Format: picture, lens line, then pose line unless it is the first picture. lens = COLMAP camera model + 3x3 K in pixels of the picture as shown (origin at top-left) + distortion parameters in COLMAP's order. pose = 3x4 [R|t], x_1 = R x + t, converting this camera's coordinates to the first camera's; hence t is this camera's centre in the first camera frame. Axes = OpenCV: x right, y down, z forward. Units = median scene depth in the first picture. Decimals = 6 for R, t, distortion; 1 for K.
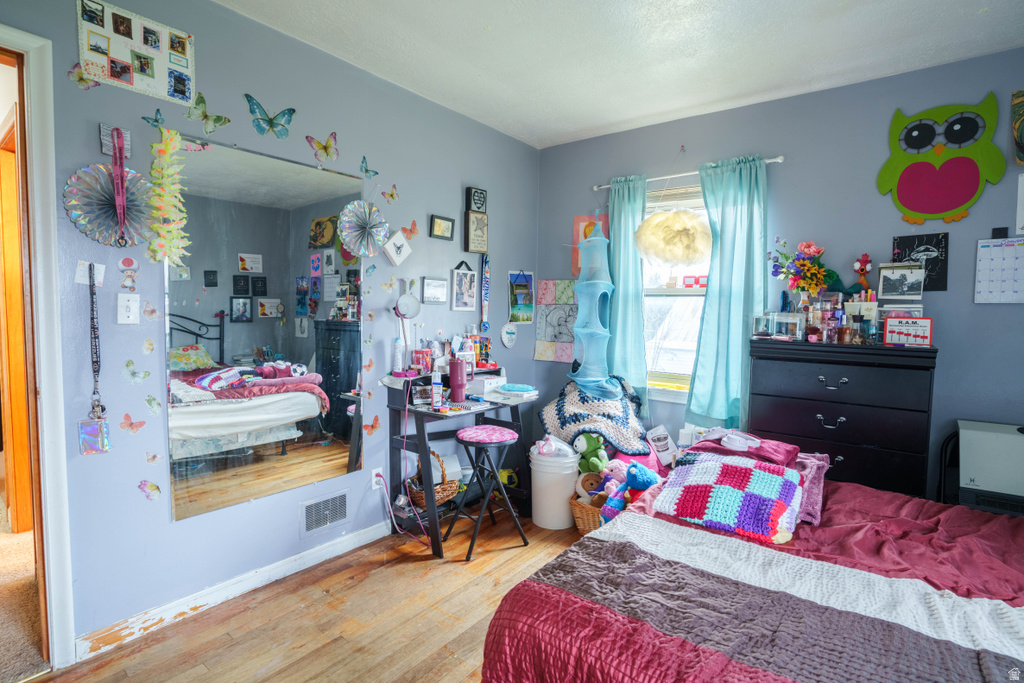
lens RADIAL K [[501.8, 0, 510.1], [0, 501.8, 340.5], [0, 0, 1]] dist [-0.078649, 0.036408]
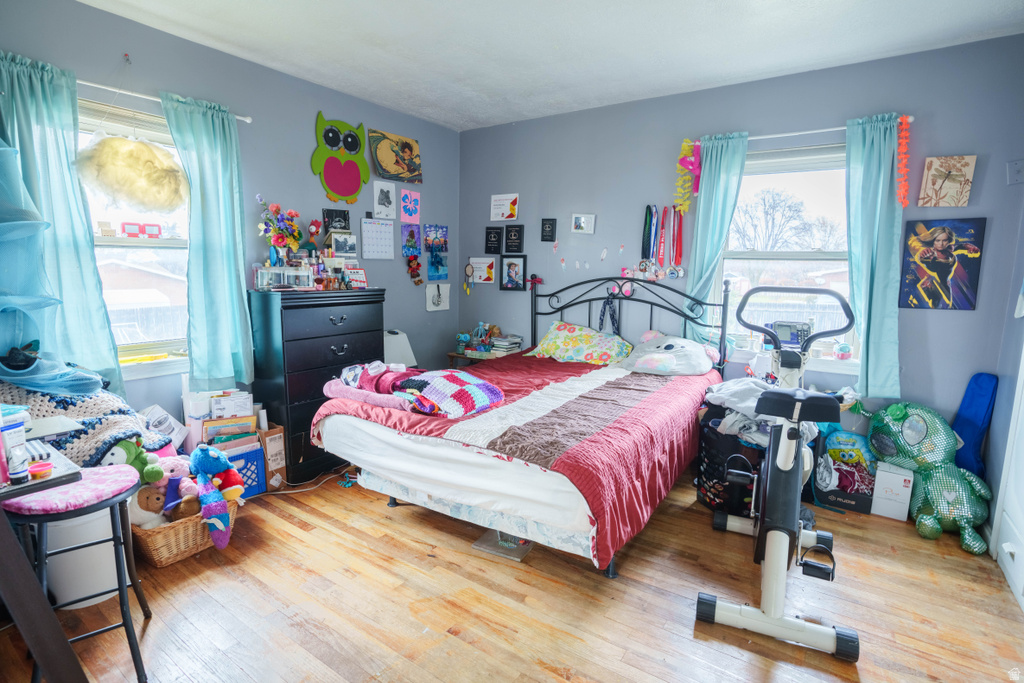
lens RADIAL K [[501.8, 0, 510.1], [0, 501.8, 340.5], [0, 0, 1]] dist [-0.078649, 0.036408]
pose [[-0.056260, -0.161592, 0.985253, -0.655488], [0.046183, 0.985338, 0.164243, -0.054998], [-0.997347, 0.054743, -0.047973, 0.571772]]
